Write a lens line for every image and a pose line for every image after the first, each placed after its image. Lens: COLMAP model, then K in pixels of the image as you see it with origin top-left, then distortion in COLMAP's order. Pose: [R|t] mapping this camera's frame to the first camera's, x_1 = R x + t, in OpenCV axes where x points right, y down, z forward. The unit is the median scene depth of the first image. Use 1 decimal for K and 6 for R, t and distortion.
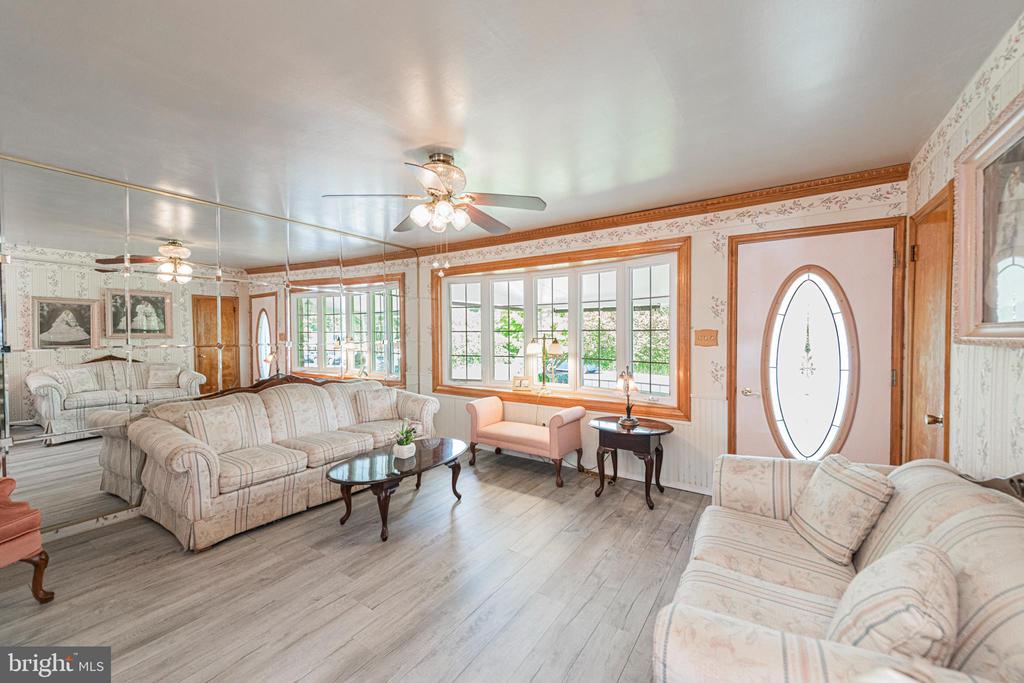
lens RADIAL K [[410.7, 0, 512.0], [0, 410.7, 341.5], [0, 0, 1]] dist [-0.000323, -0.000091]
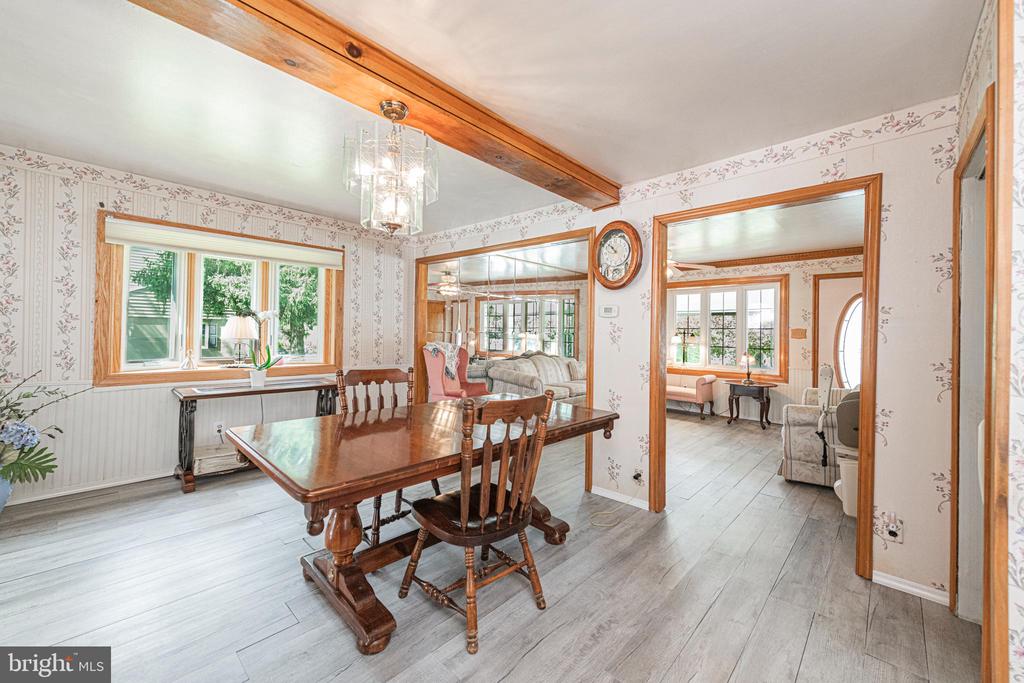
lens RADIAL K [[402.4, 0, 508.5], [0, 402.4, 325.6], [0, 0, 1]] dist [-0.000160, -0.000638]
pose [[0.980617, 0.011848, -0.195574, -0.358245], [-0.017198, 0.999522, -0.025678, 0.019273], [0.195177, 0.028544, 0.980353, -0.818217]]
